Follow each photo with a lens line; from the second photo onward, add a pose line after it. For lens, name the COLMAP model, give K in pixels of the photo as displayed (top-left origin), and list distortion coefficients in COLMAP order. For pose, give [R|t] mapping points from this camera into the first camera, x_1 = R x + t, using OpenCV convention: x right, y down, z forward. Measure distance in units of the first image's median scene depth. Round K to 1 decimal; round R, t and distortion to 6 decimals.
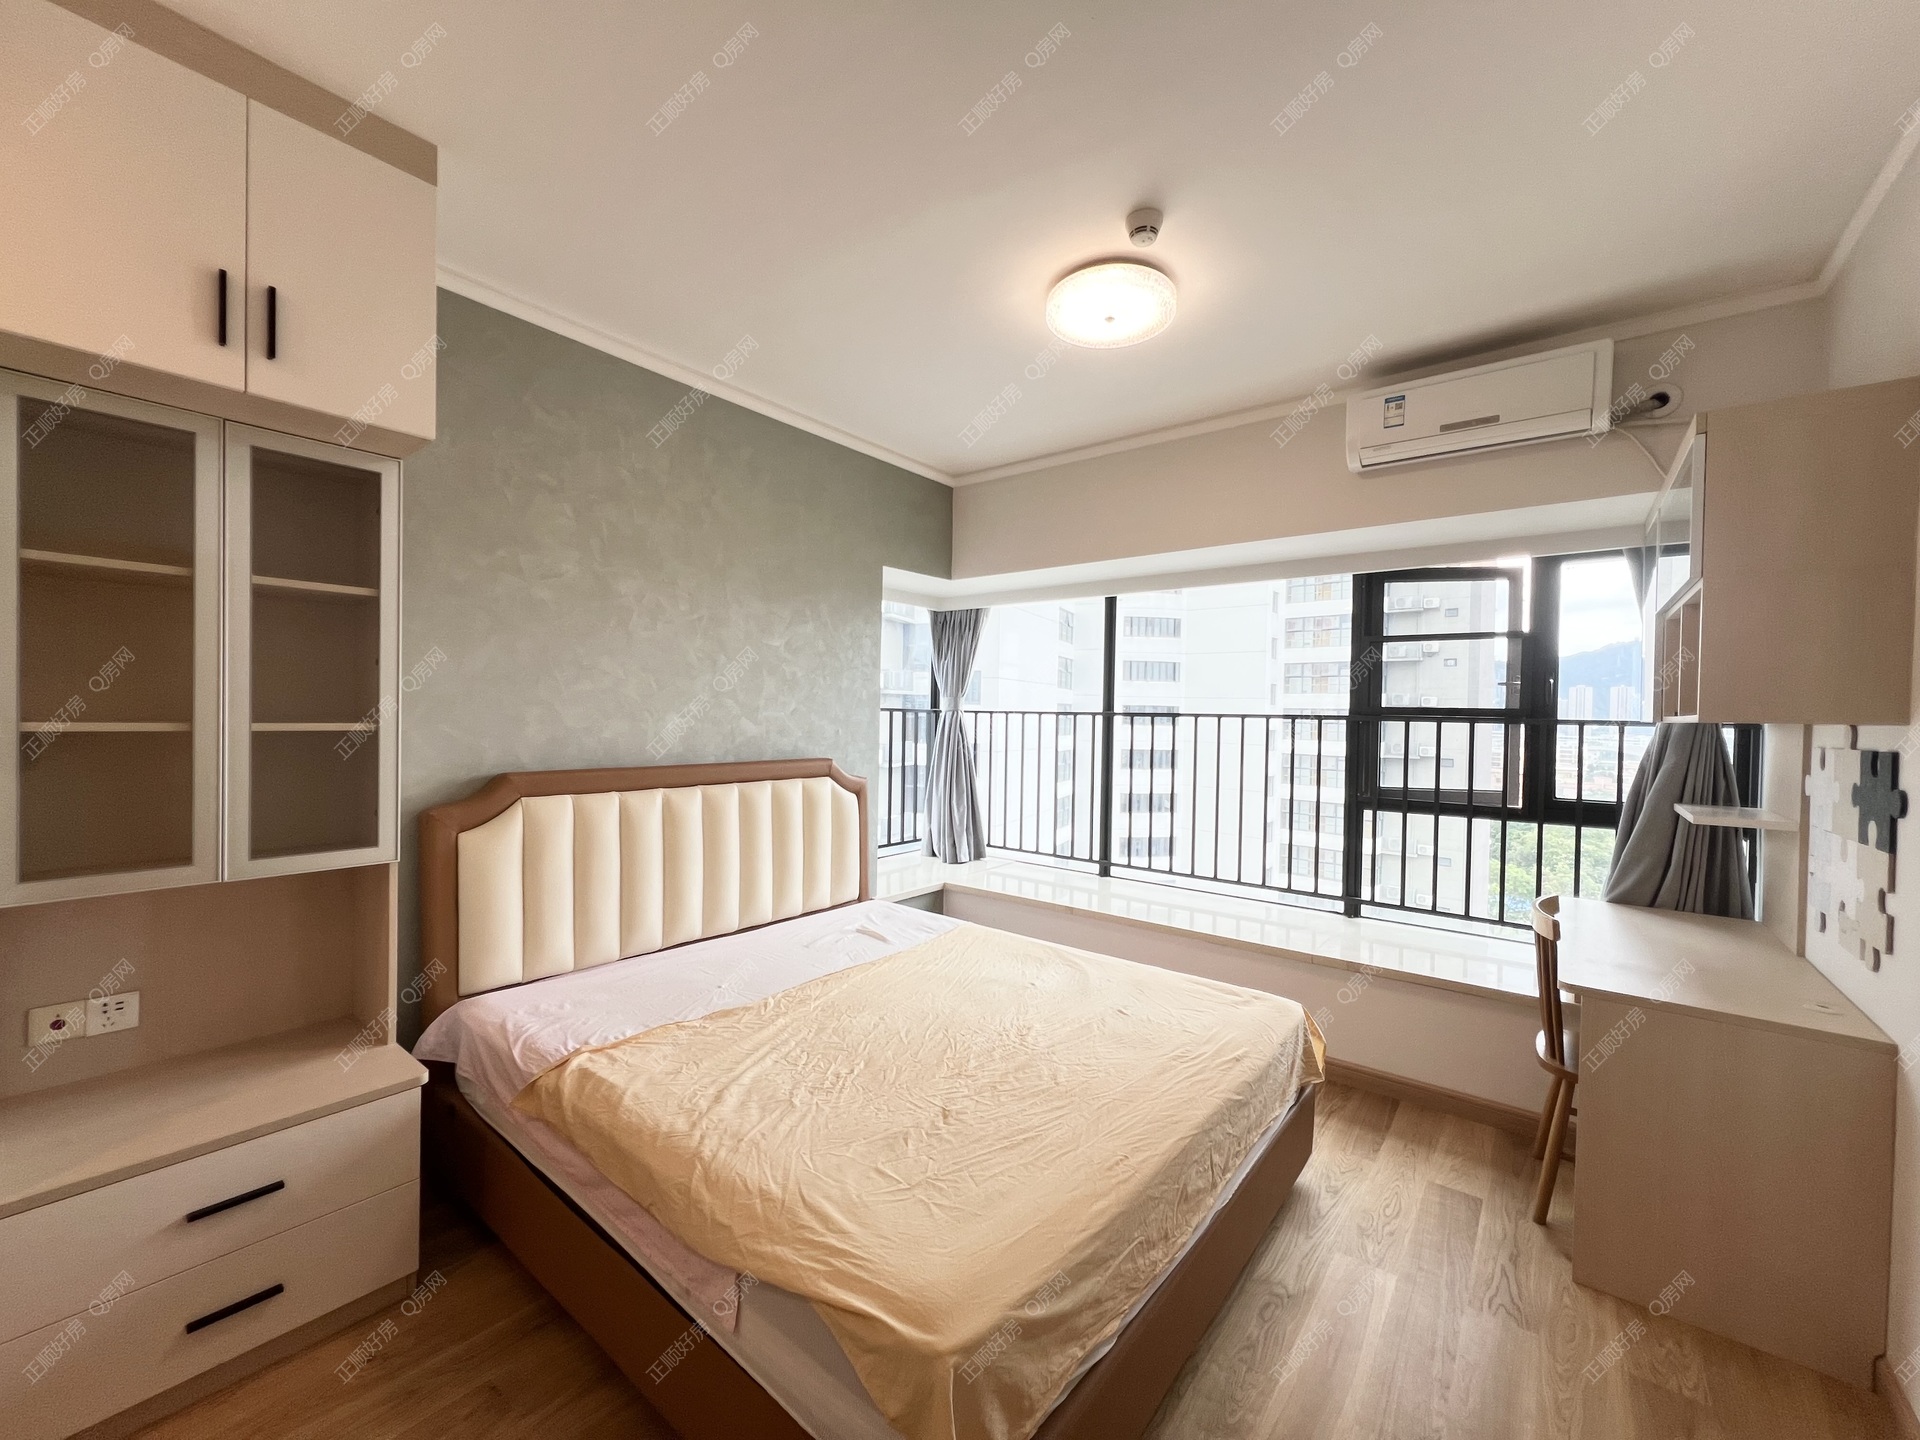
lens RADIAL K [[765.3, 0, 962.0], [0, 765.3, 727.9], [0, 0, 1]] dist [0.001693, 0.000043]
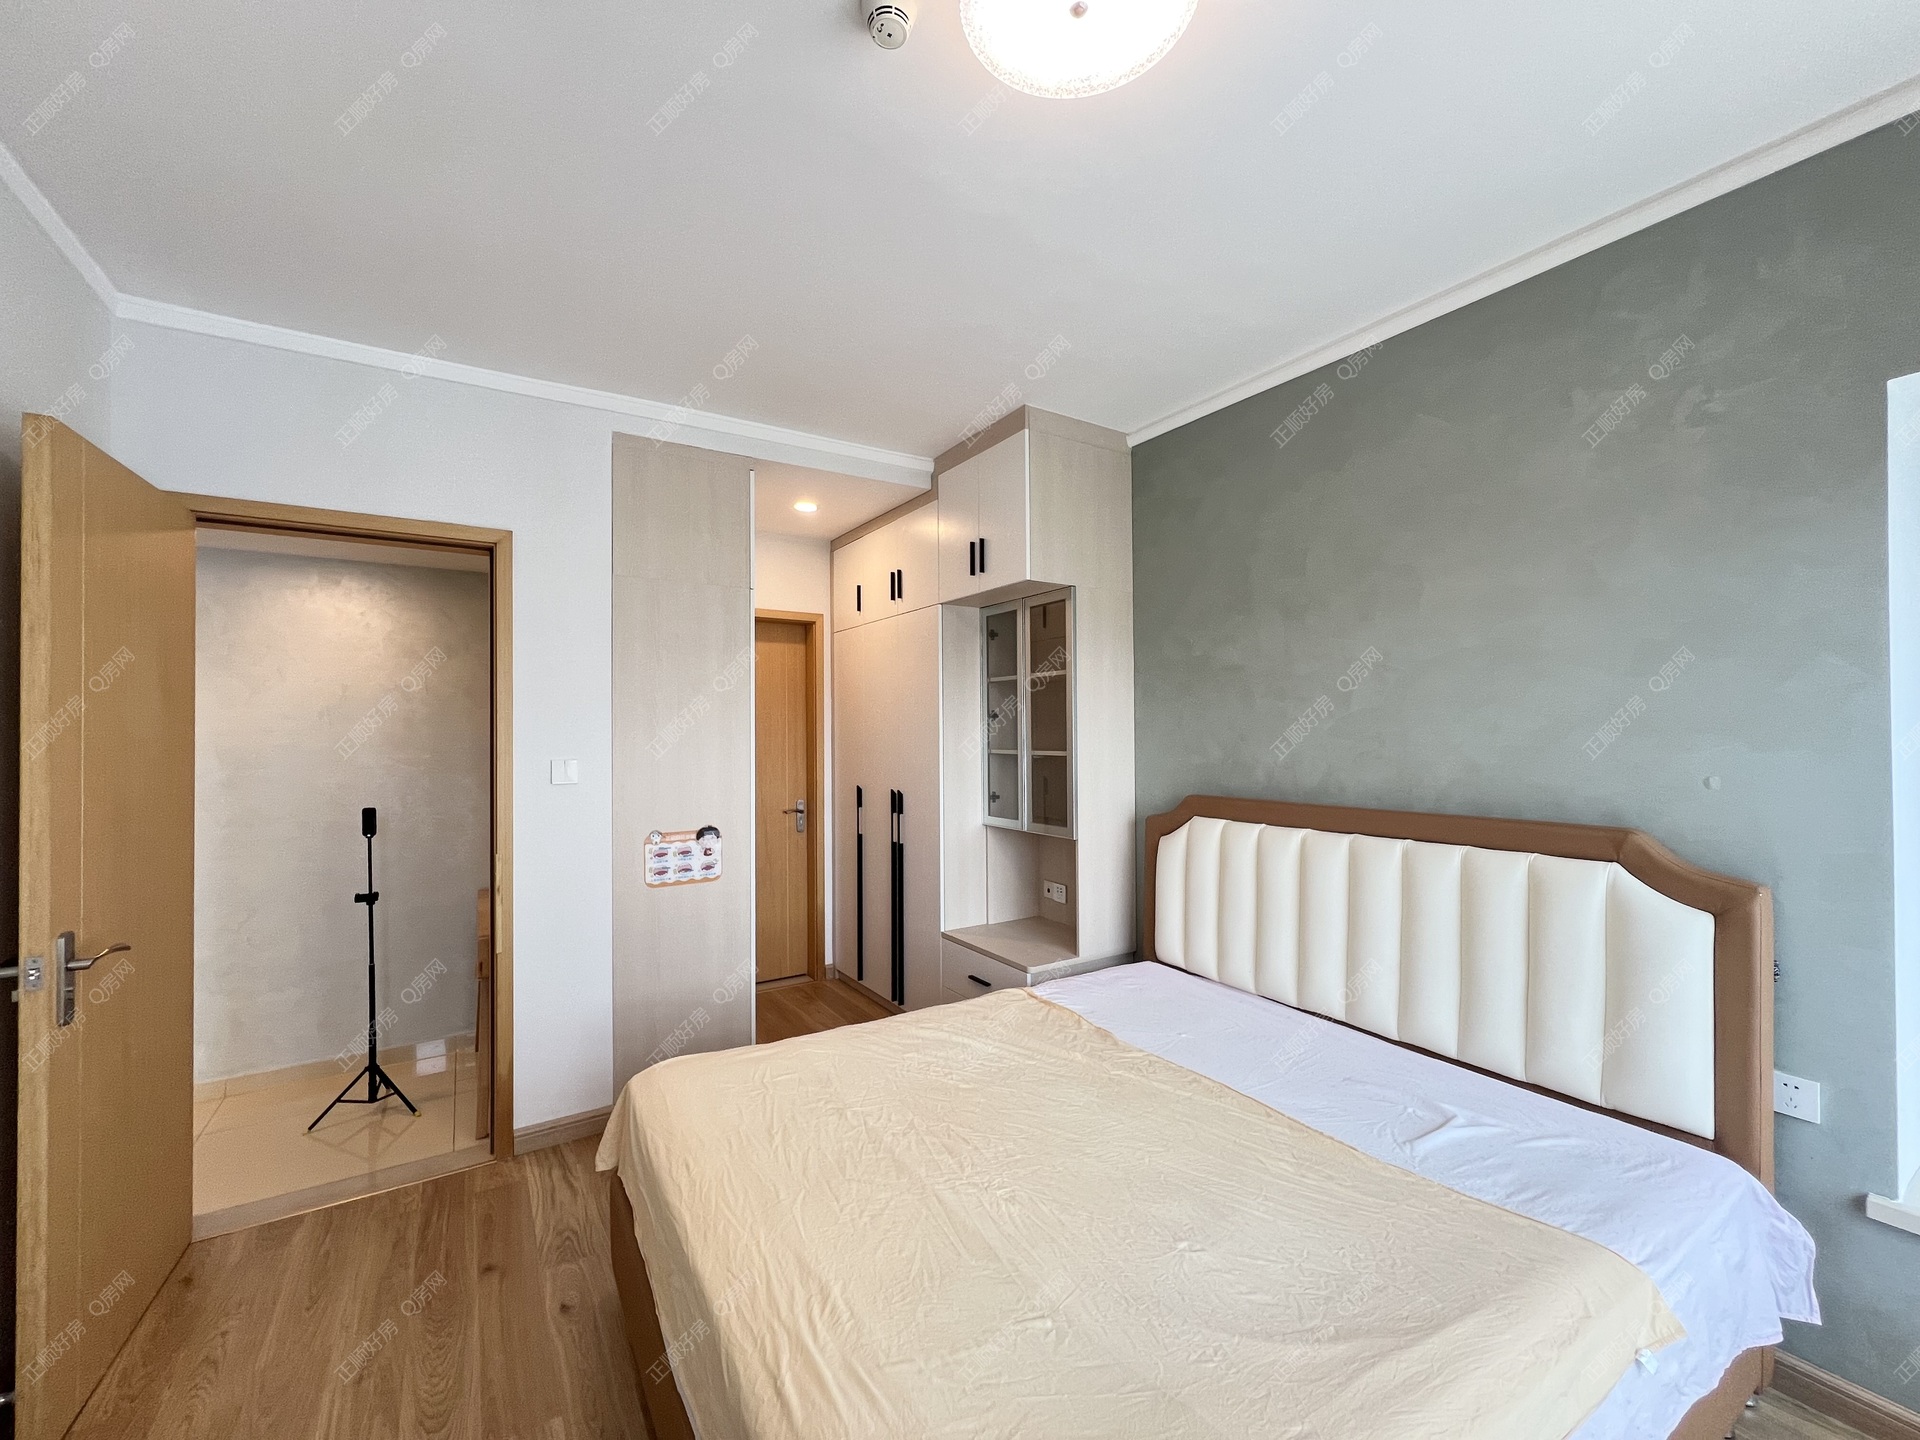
lens RADIAL K [[764.7, 0, 959.4], [0, 764.7, 728.2], [0, 0, 1]] dist [0.001635, 0.000098]
pose [[-0.321350, -0.024831, -0.946635, 0.532528], [-0.020620, 0.999603, -0.019221, -0.013102], [0.946736, 0.013343, -0.321734, 0.818007]]
